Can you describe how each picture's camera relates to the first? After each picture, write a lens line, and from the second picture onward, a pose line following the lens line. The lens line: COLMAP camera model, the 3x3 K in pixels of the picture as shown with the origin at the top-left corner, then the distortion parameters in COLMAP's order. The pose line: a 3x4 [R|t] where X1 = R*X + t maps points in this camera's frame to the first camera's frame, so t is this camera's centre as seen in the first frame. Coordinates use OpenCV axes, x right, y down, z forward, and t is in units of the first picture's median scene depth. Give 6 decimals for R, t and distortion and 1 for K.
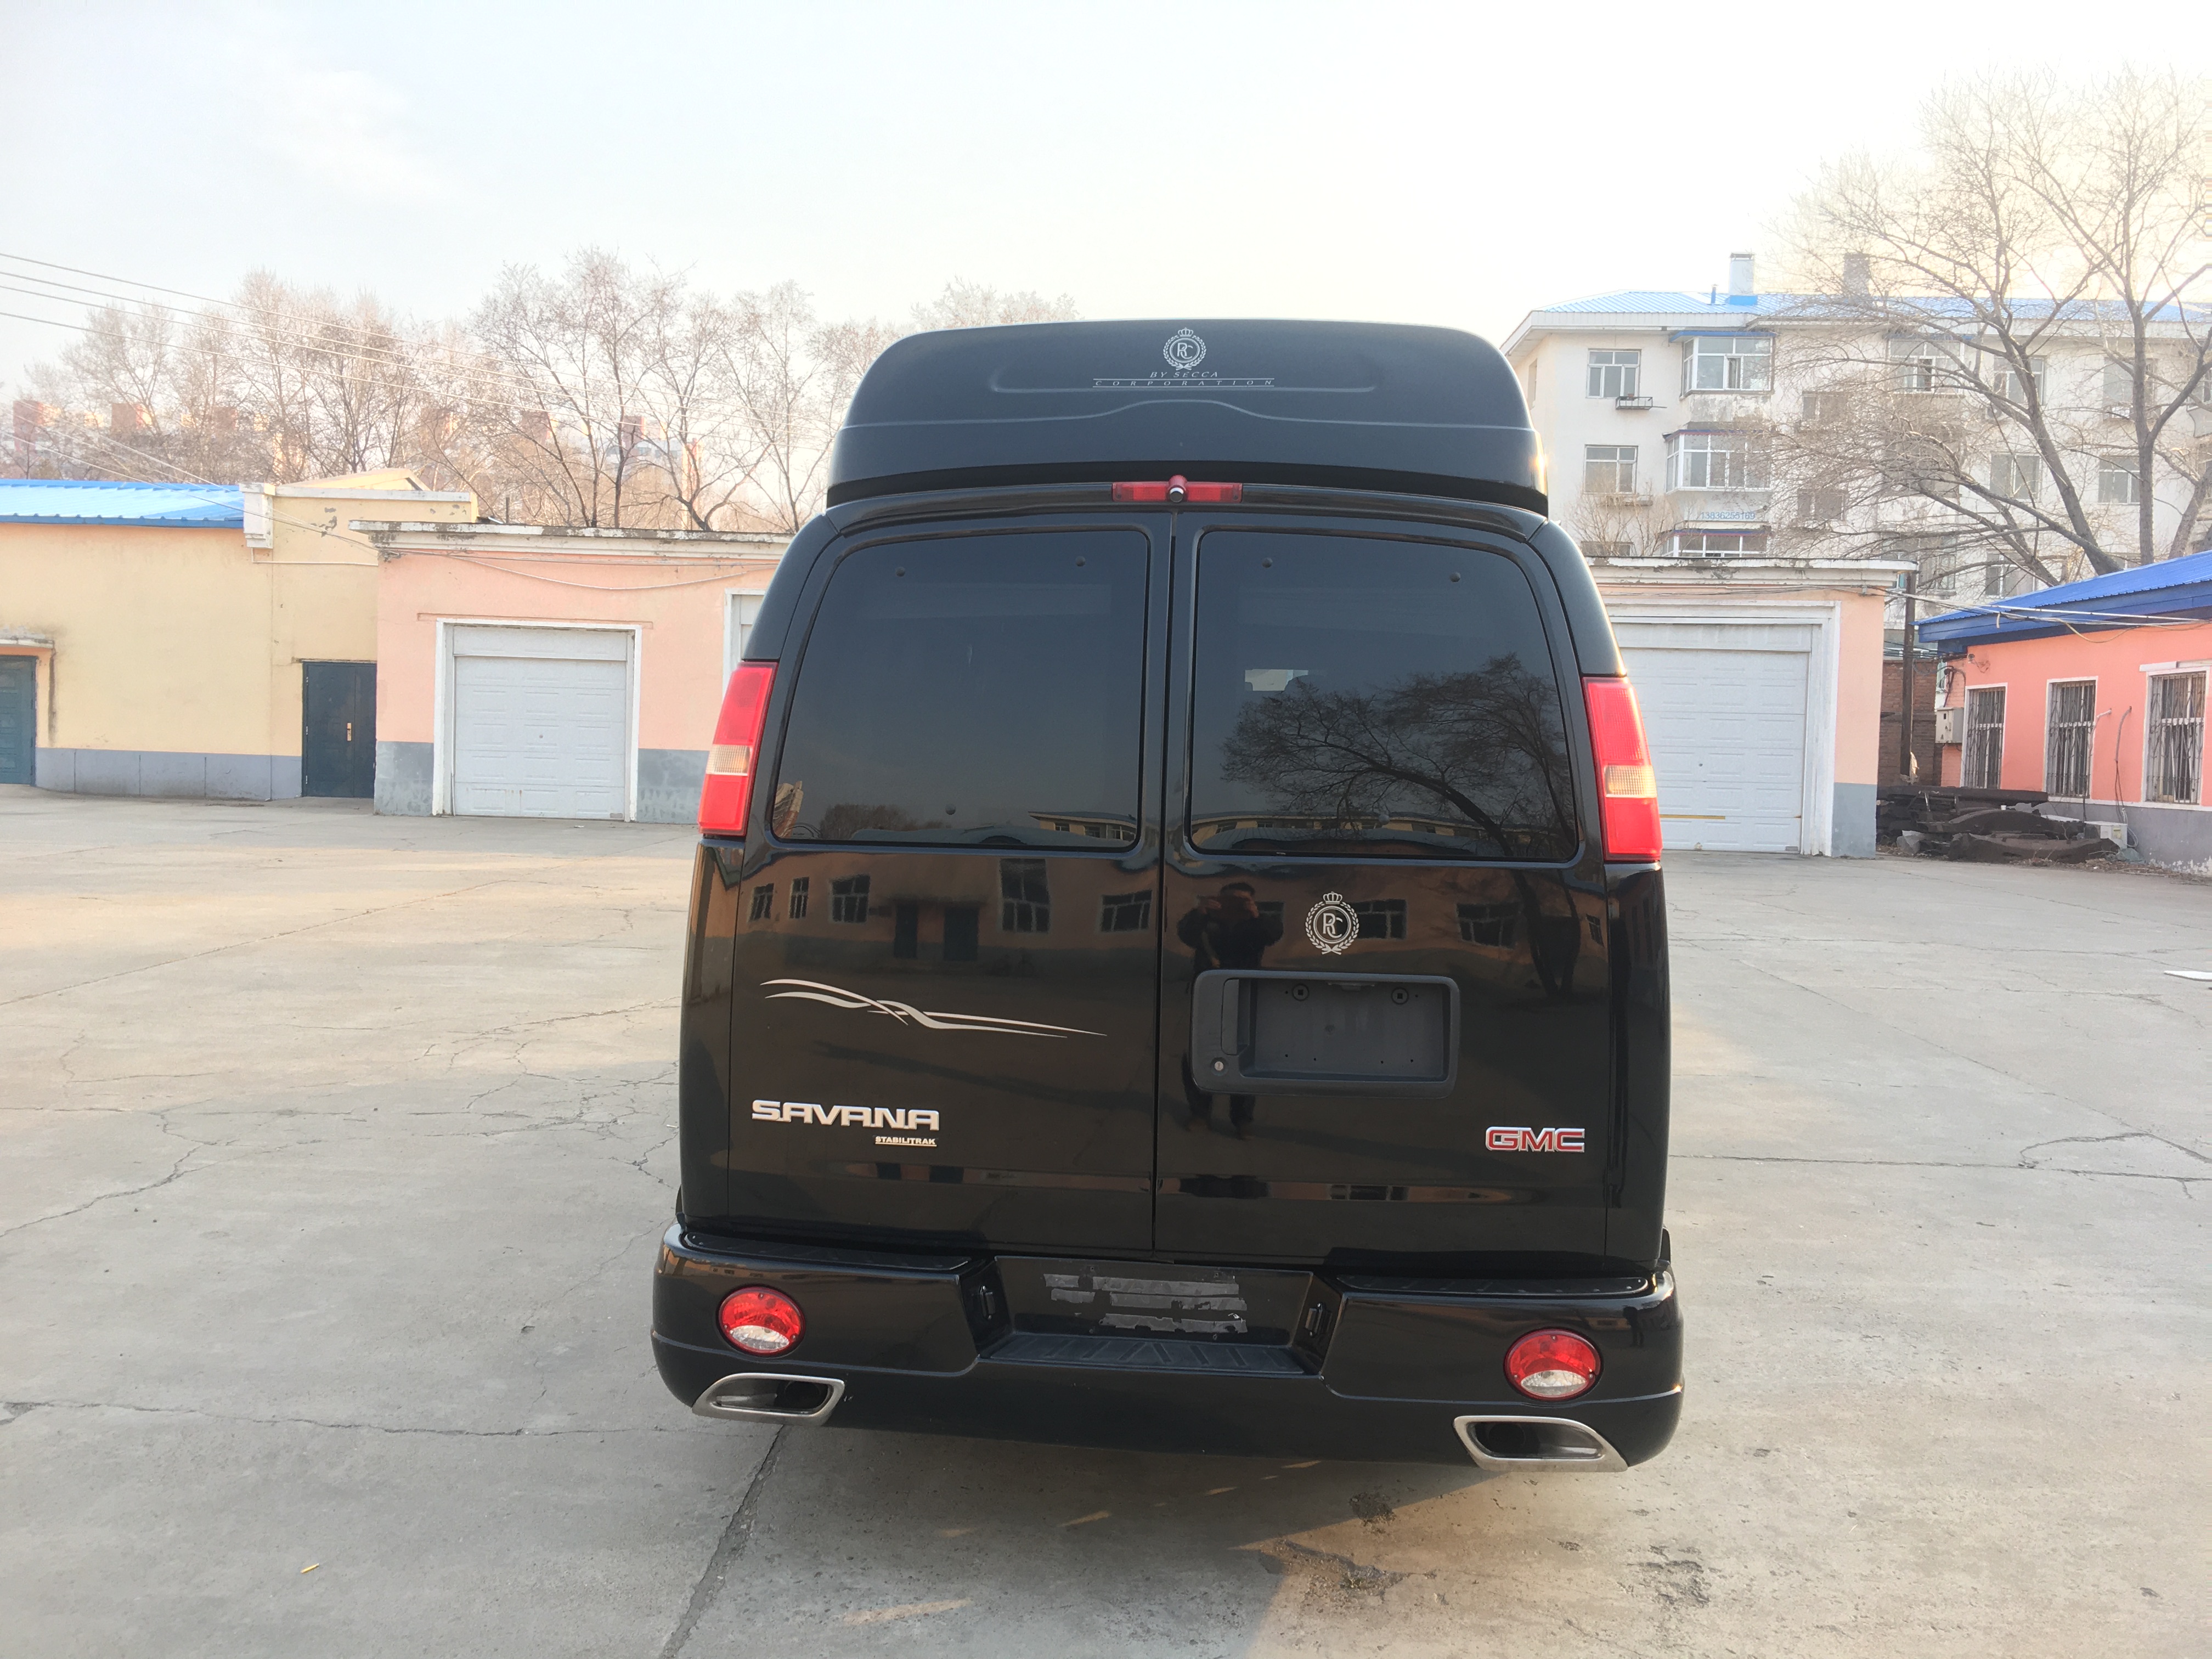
lens RADIAL K [[1859.1, 0, 1092.0], [0, 1859.1, 811.7], [0, 0, 1]] dist [0.081038, -0.124395]
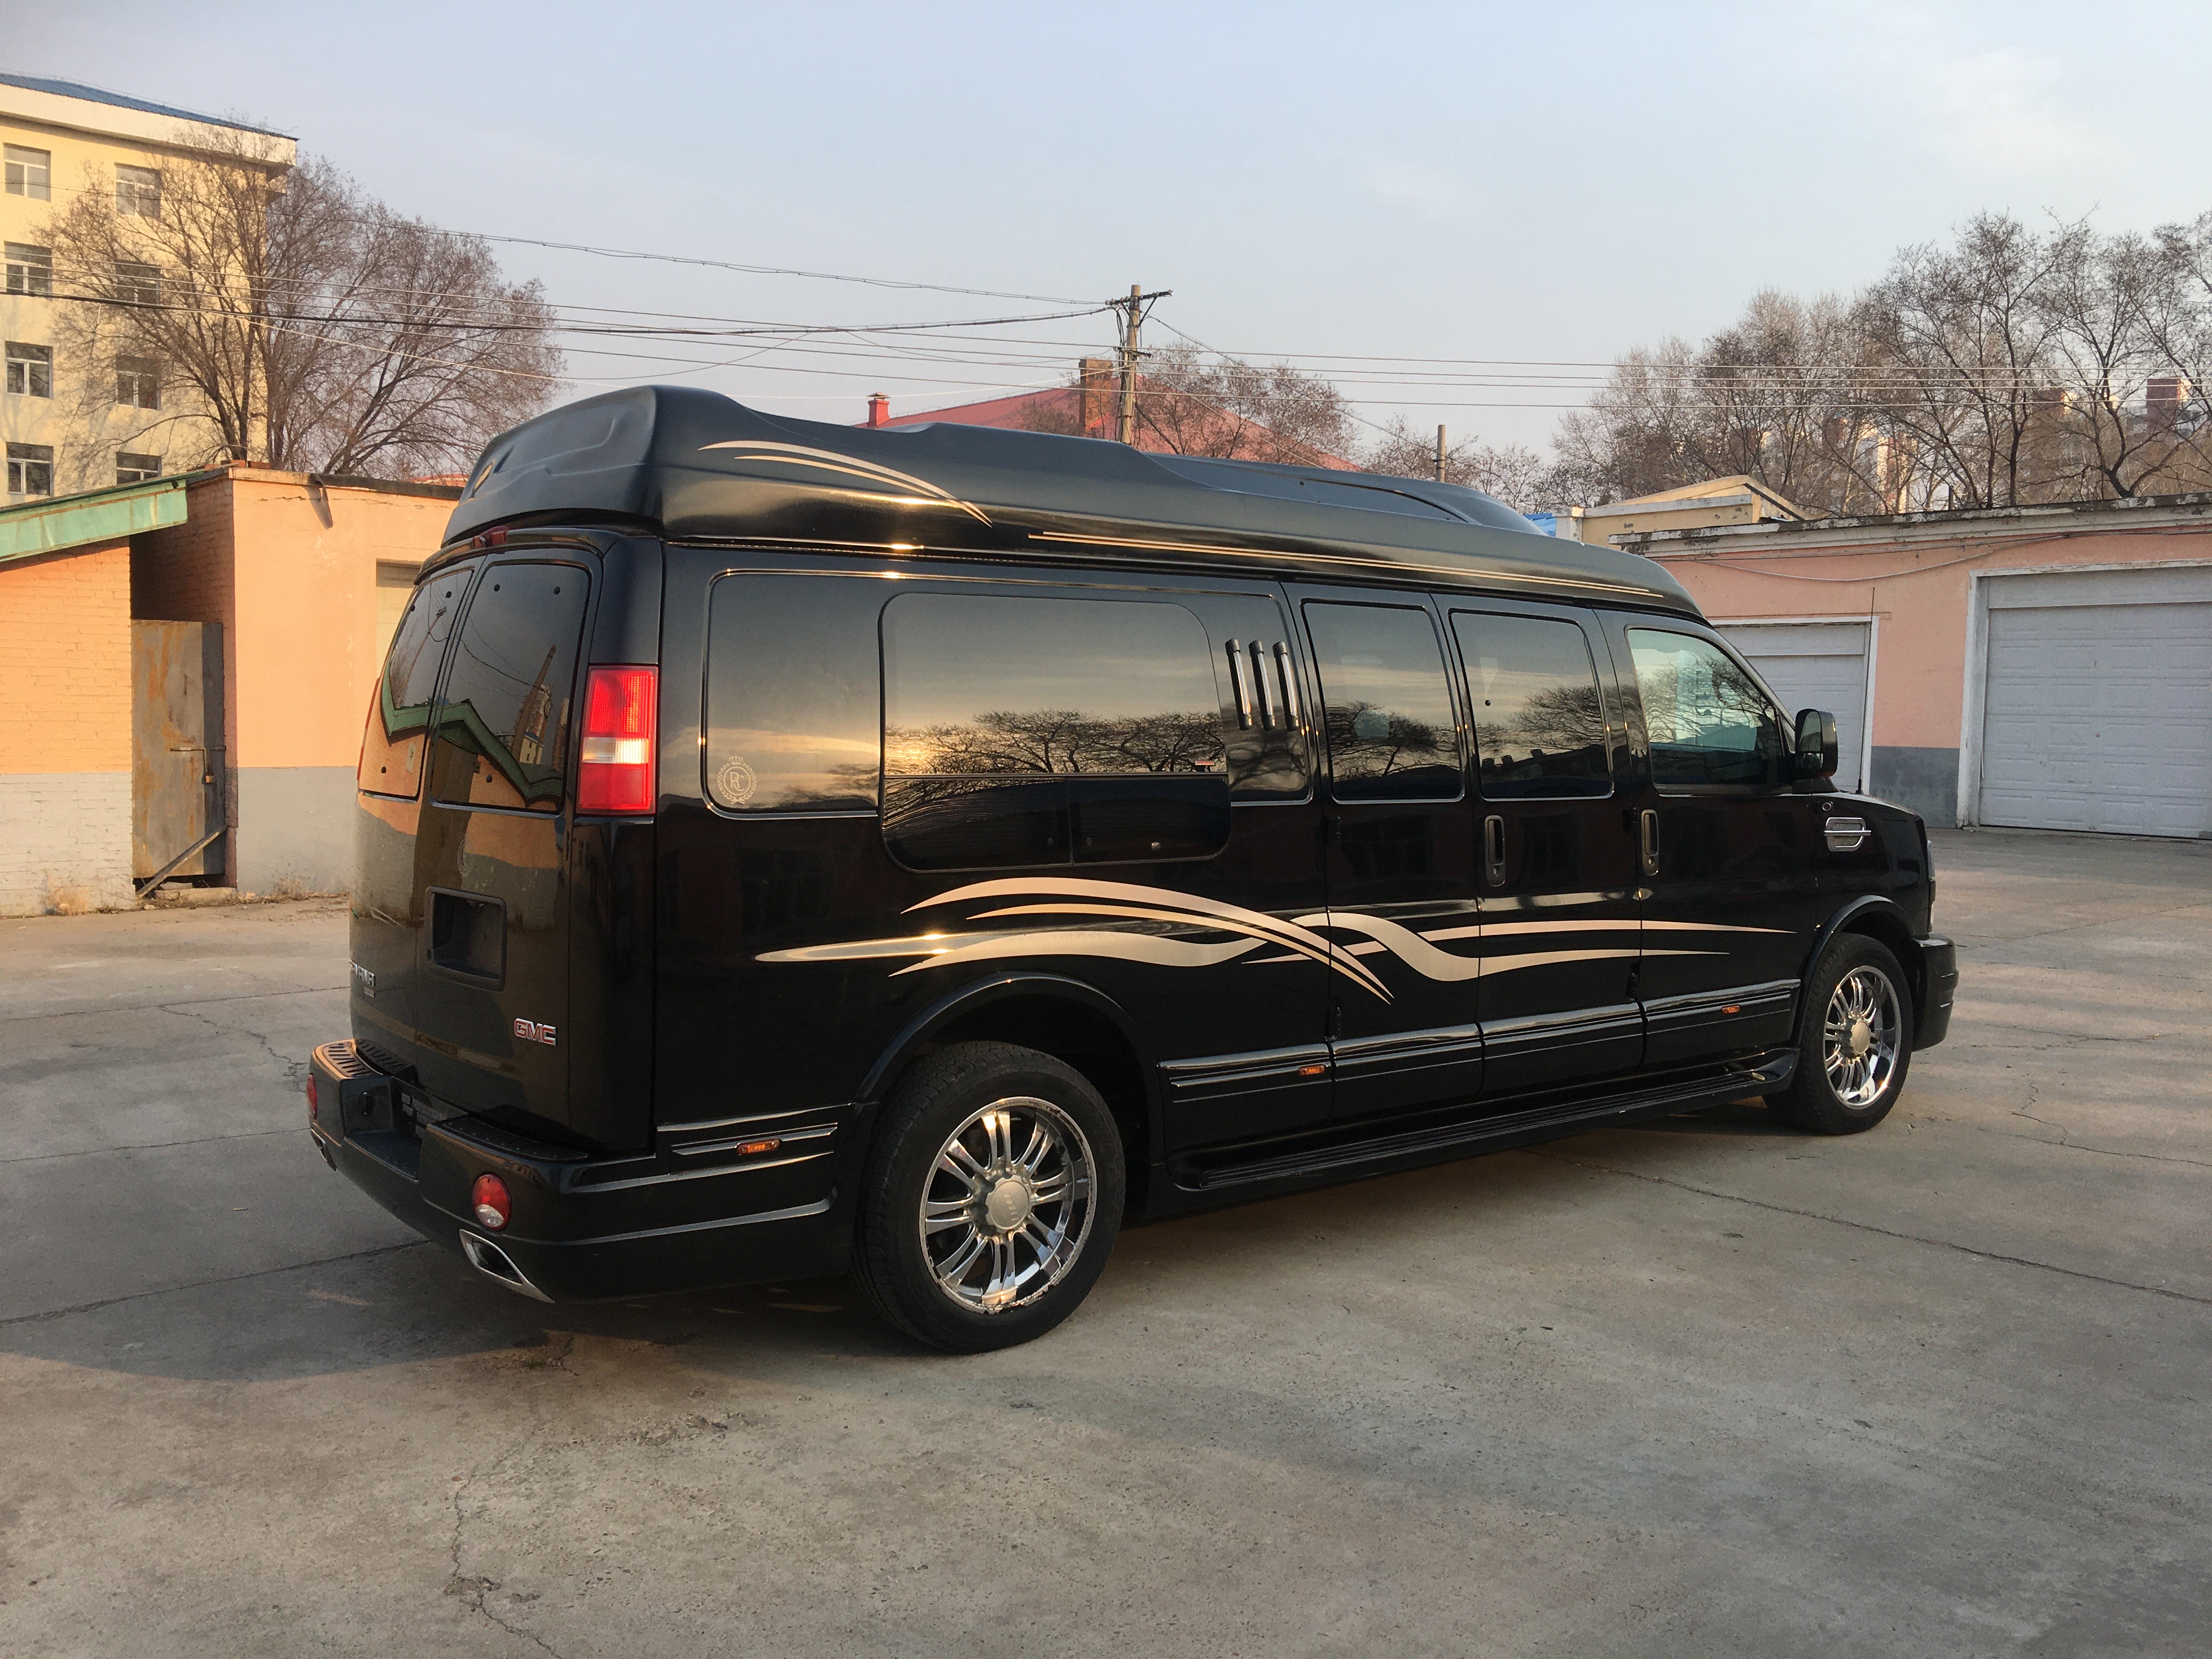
lens RADIAL K [[1859.1, 0, 1092.3], [0, 1859.1, 826.0], [0, 0, 1]] dist [0.081038, -0.124395]
pose [[0.680338, 0.028172, -0.732357, 1.122905], [-0.024083, 0.999581, 0.016079, 0.006049], [0.732503, 0.006698, 0.680731, 0.329671]]
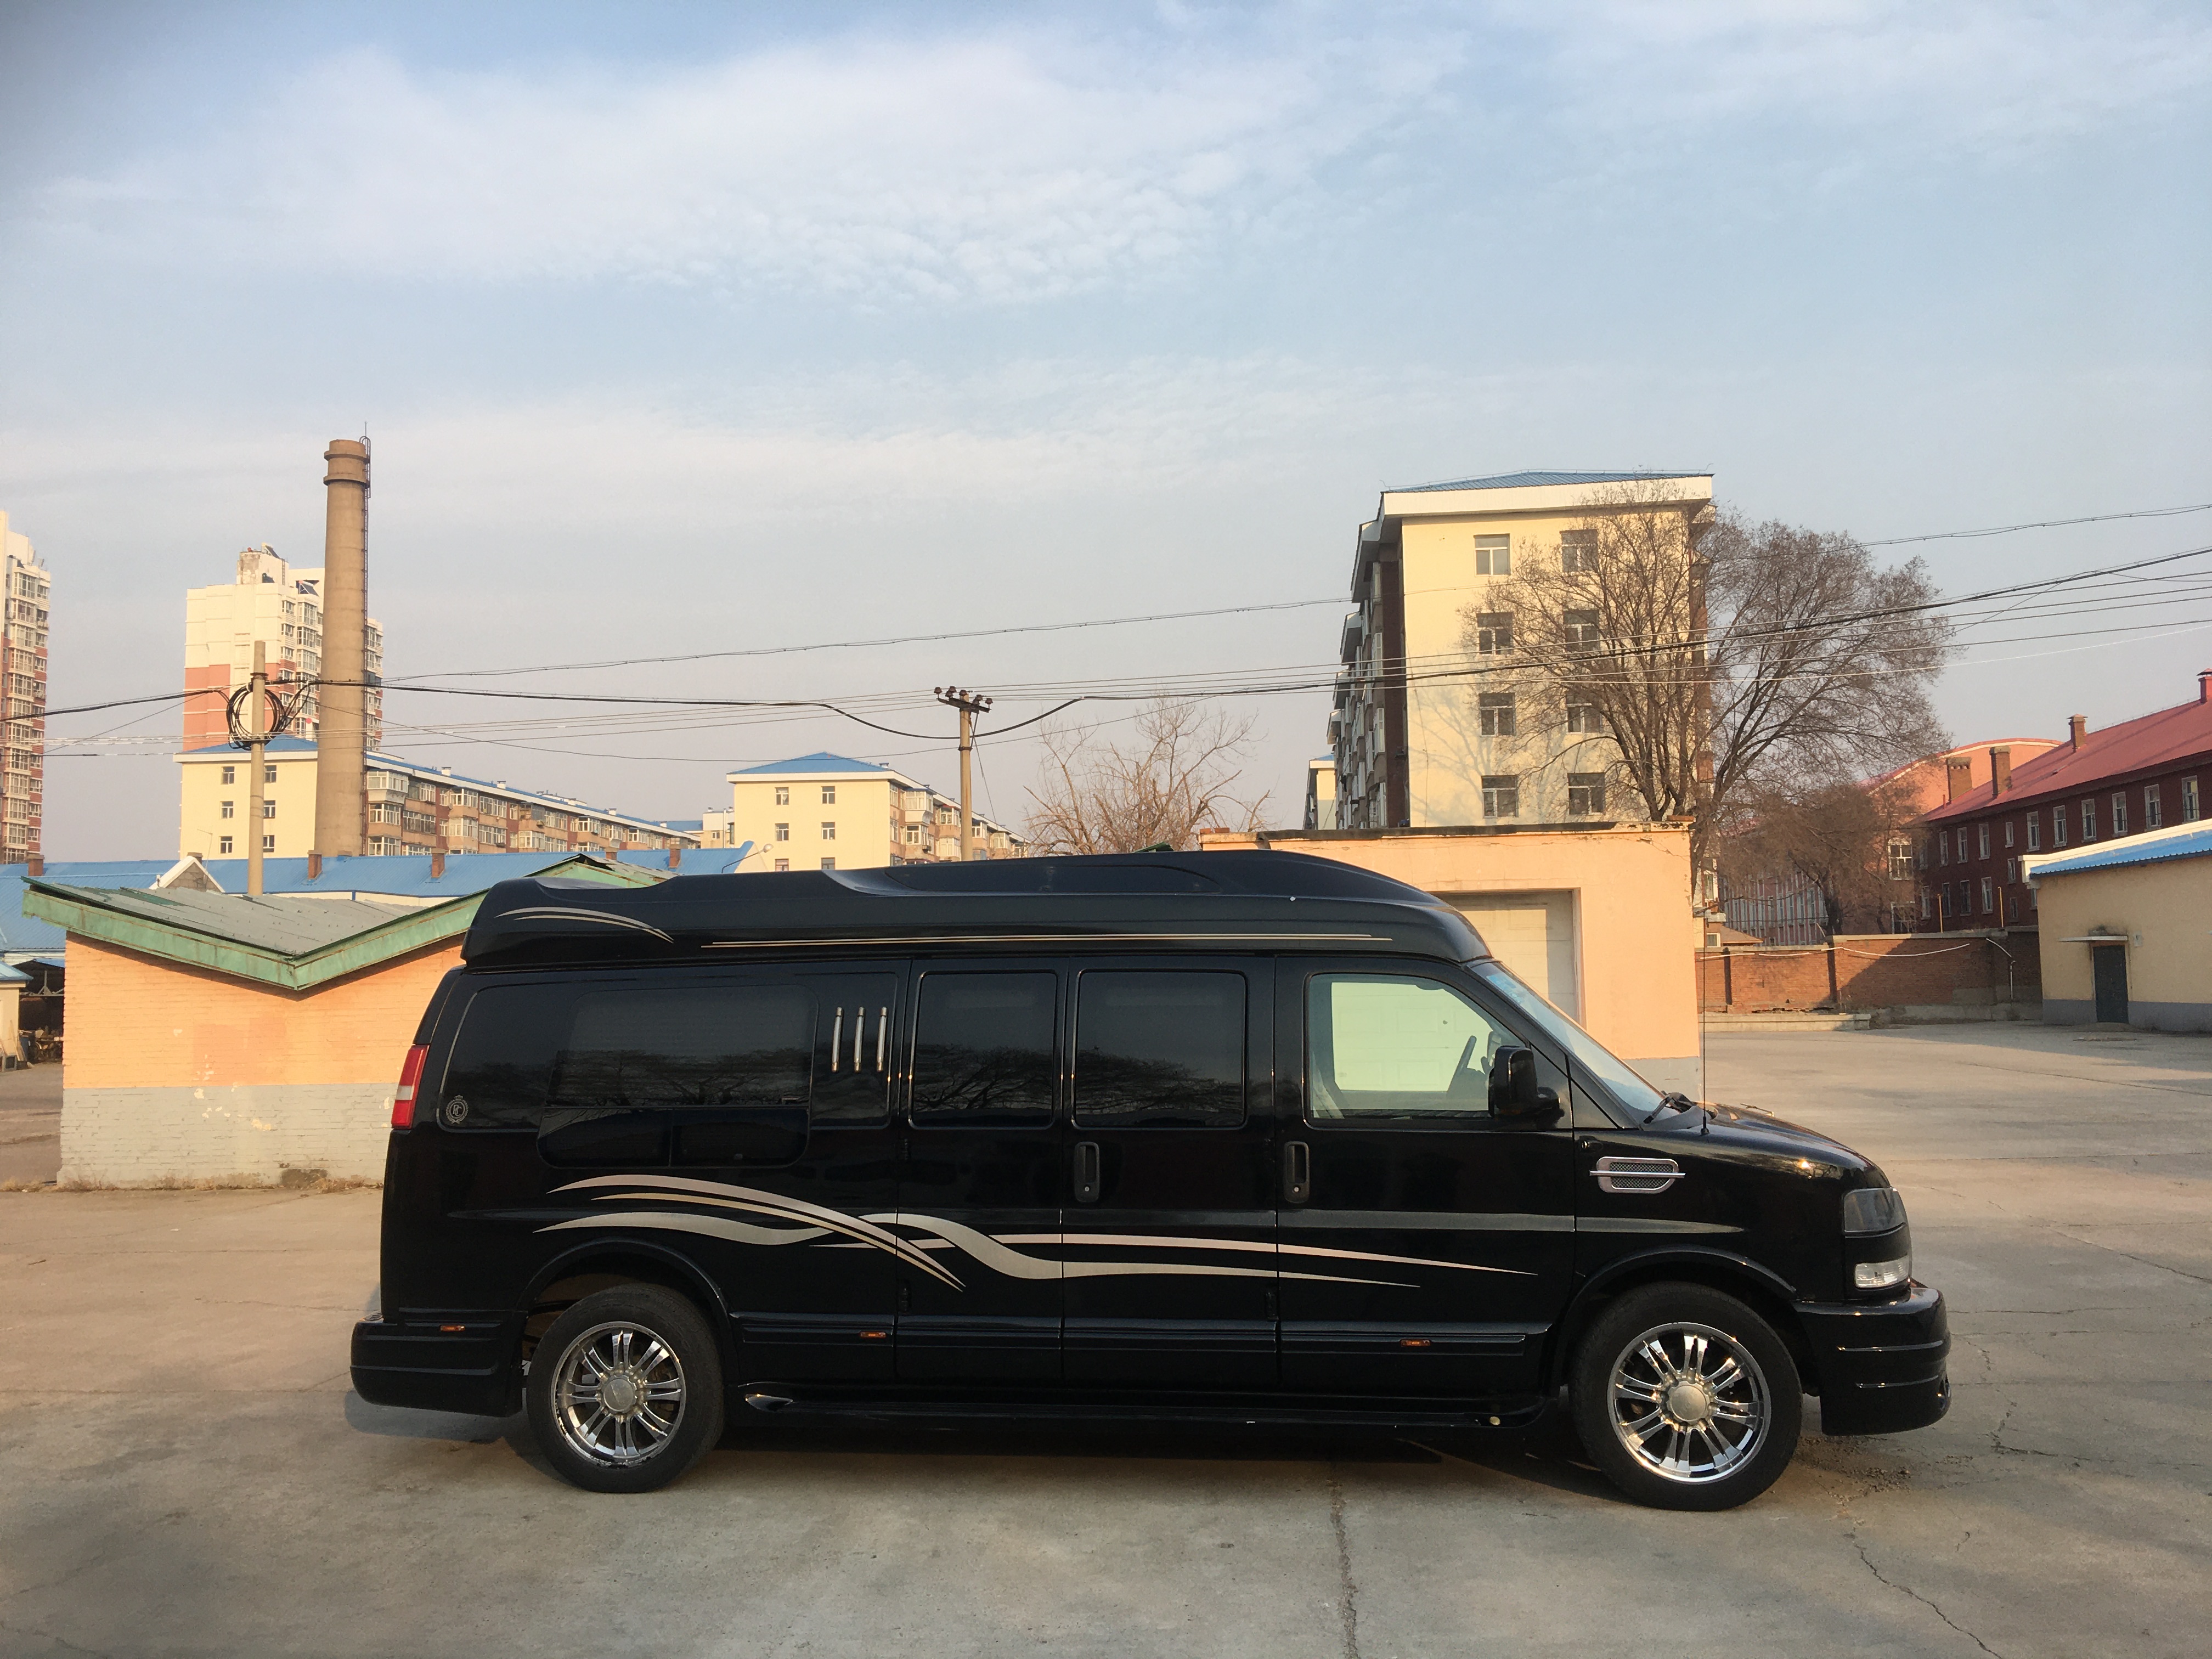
lens RADIAL K [[1859.1, 0, 1095.2], [0, 1859.1, 808.7], [0, 0, 1]] dist [0.081038, -0.124395]
pose [[-0.075051, -0.117785, -0.990199, 2.433796], [-0.024019, 0.992925, -0.116289, -0.136009], [0.996890, 0.015056, -0.077350, 2.252219]]
